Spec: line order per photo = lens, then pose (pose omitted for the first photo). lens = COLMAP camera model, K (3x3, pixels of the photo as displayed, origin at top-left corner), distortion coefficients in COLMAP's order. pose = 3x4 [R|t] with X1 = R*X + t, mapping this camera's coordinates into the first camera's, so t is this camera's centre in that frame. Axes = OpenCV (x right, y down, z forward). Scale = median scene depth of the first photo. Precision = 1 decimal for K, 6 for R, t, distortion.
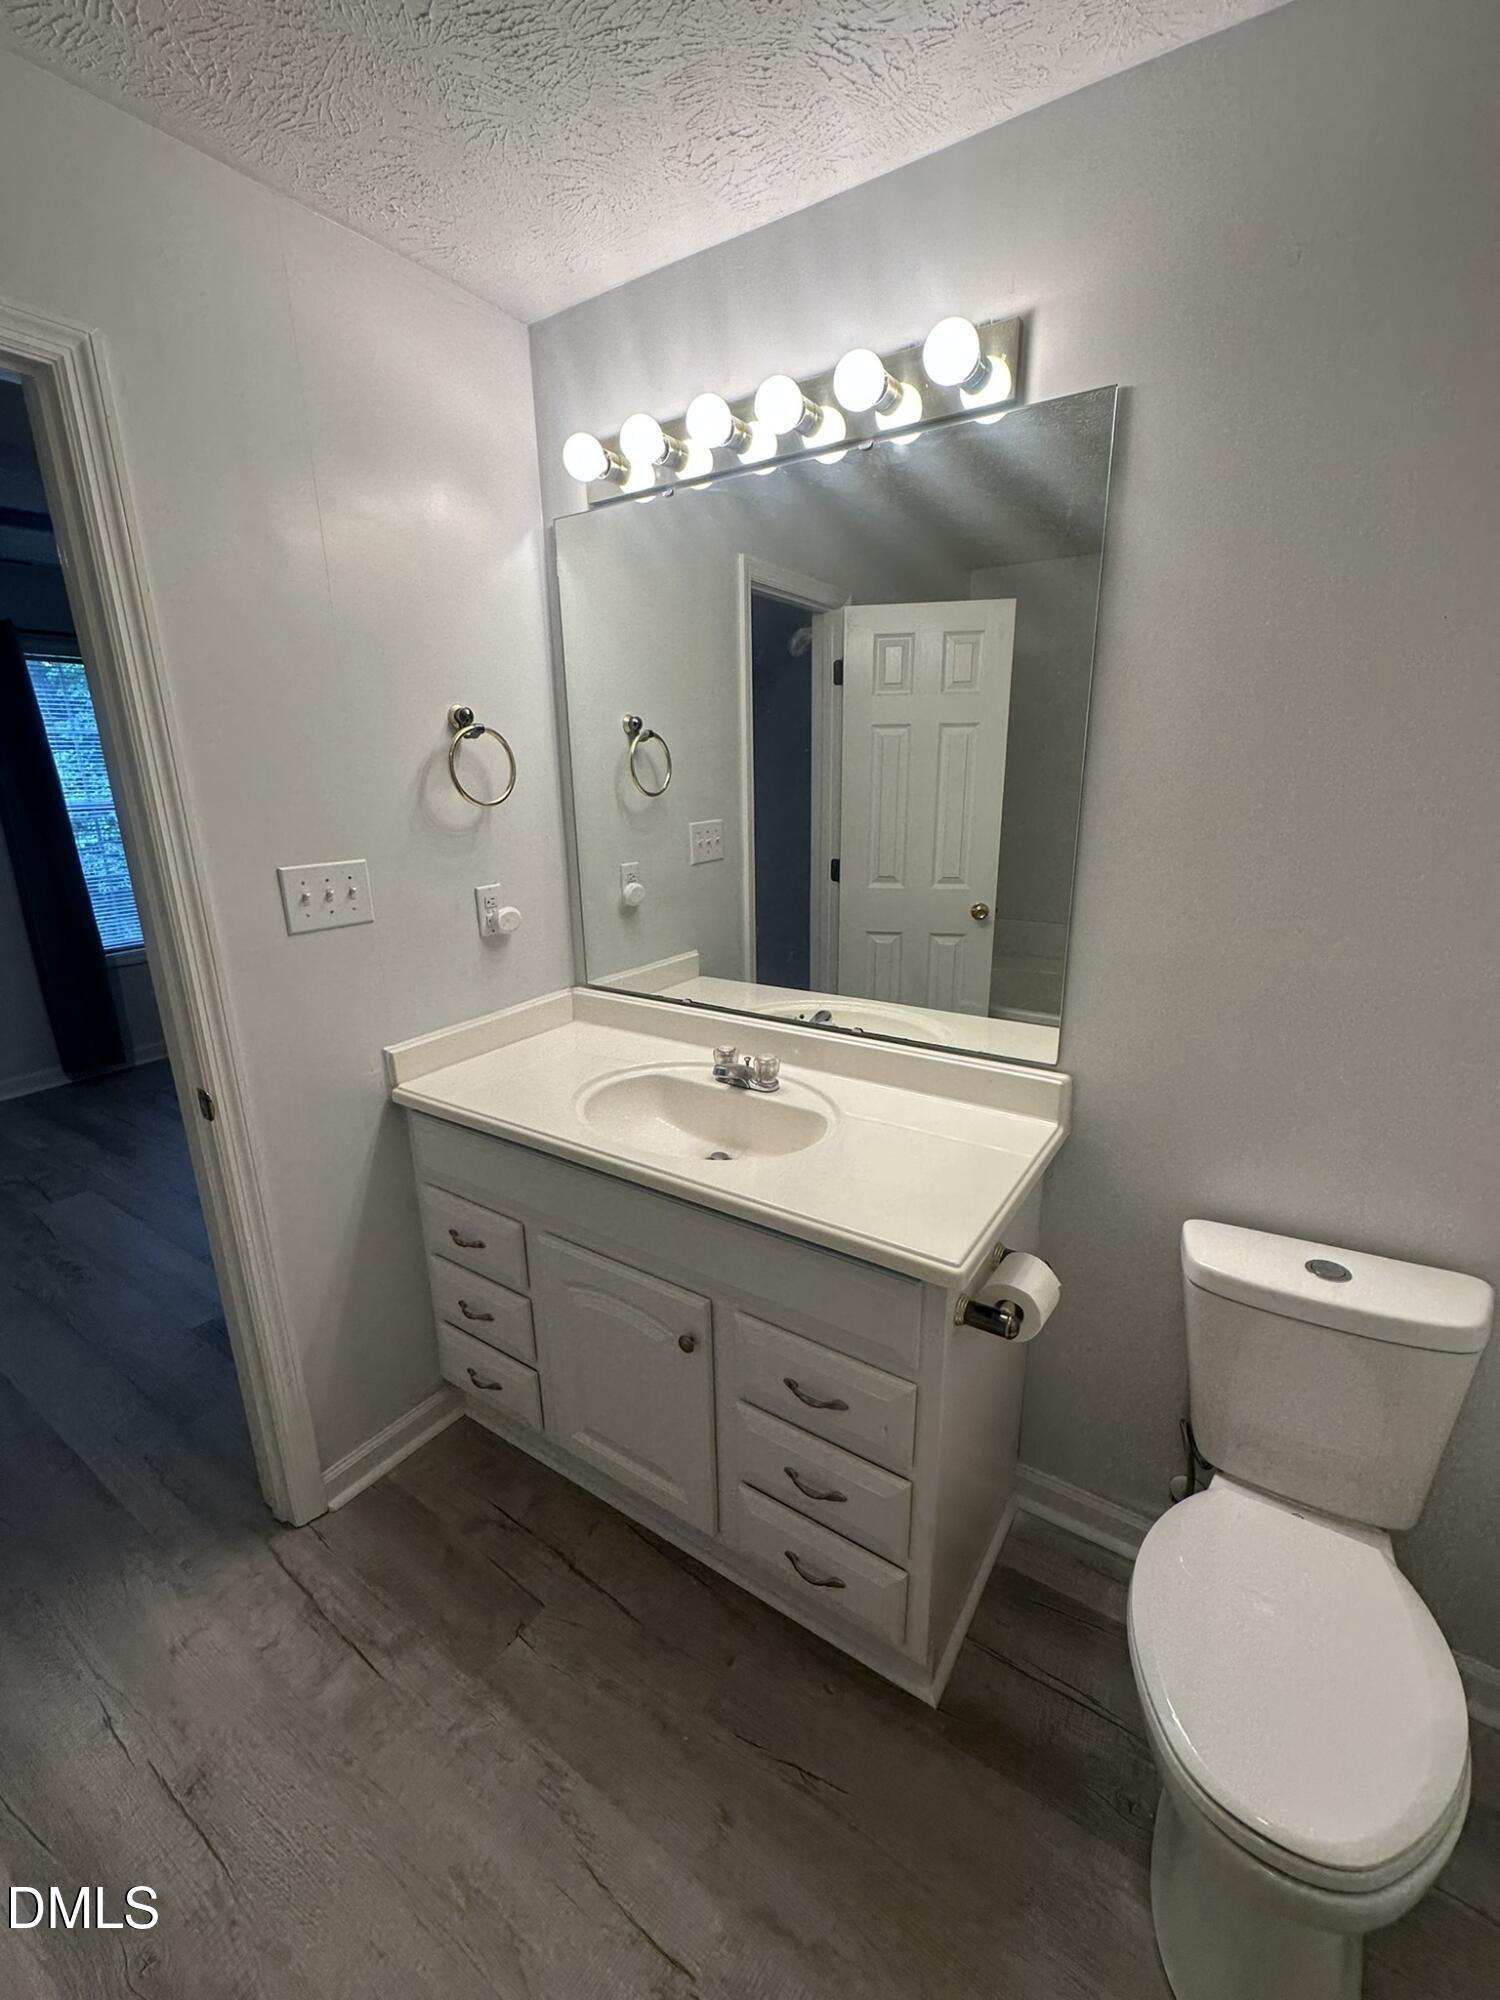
lens RADIAL K [[814.0, 0, 727.8], [0, 814.0, 984.1], [0, 0, 1]] dist [-0.000191, 0.000145]
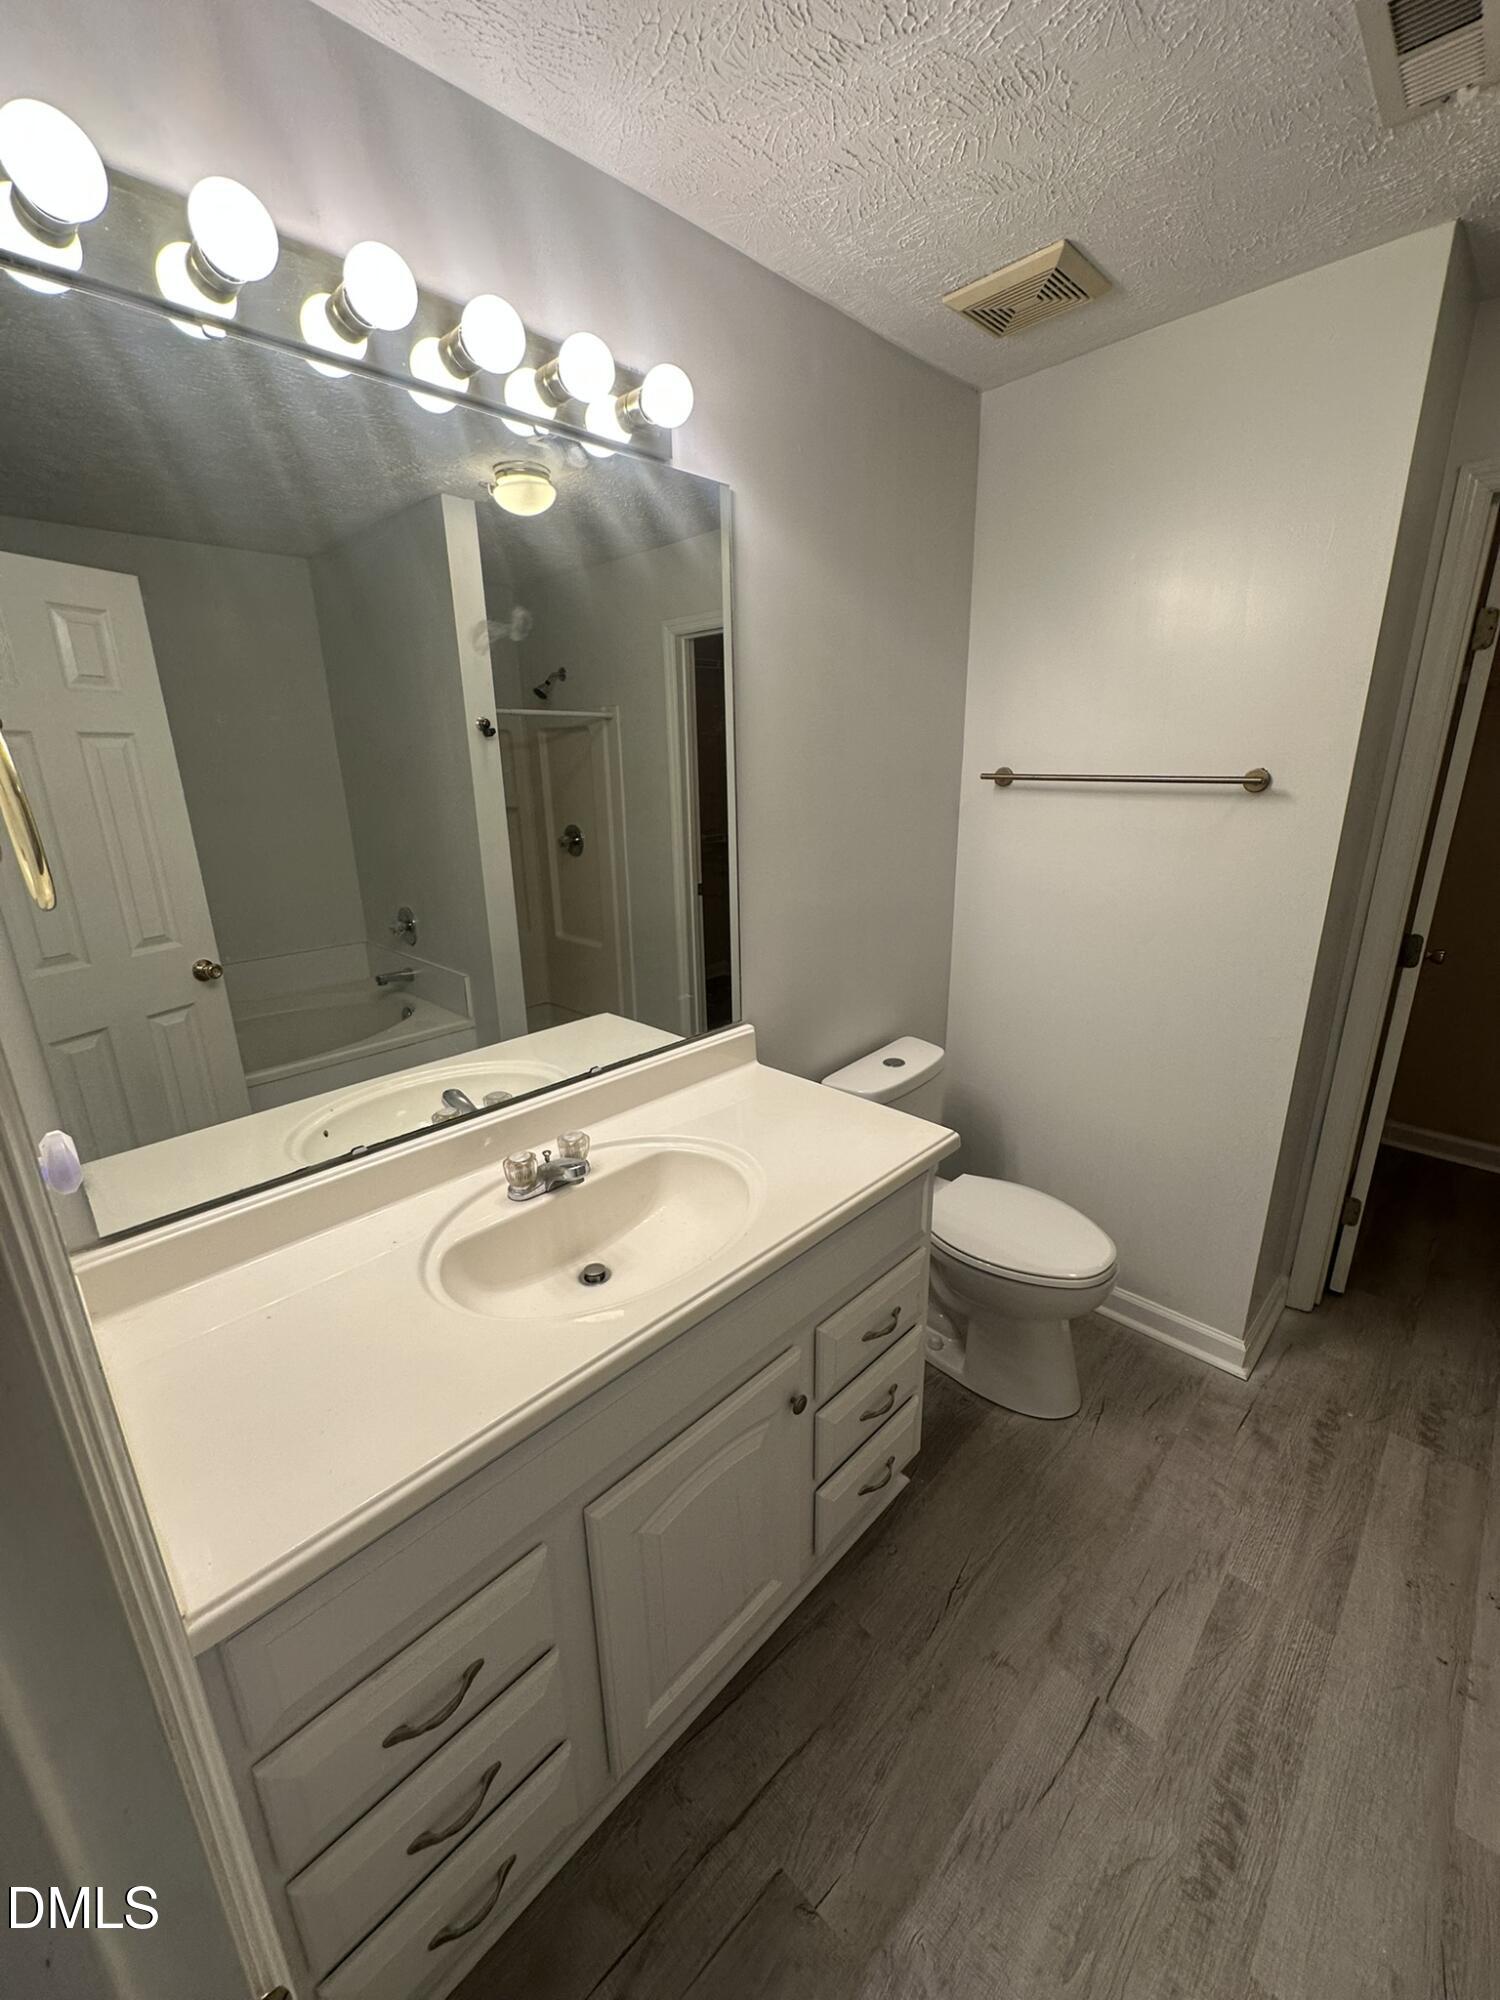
lens RADIAL K [[814.0, 0, 734.8], [0, 814.0, 995.2], [0, 0, 1]] dist [-0.000191, 0.000145]
pose [[0.187352, -0.266859, 0.945349, -0.699576], [0.273233, 0.938568, 0.210795, -0.183257], [-0.943527, 0.218808, 0.248757, 0.623917]]
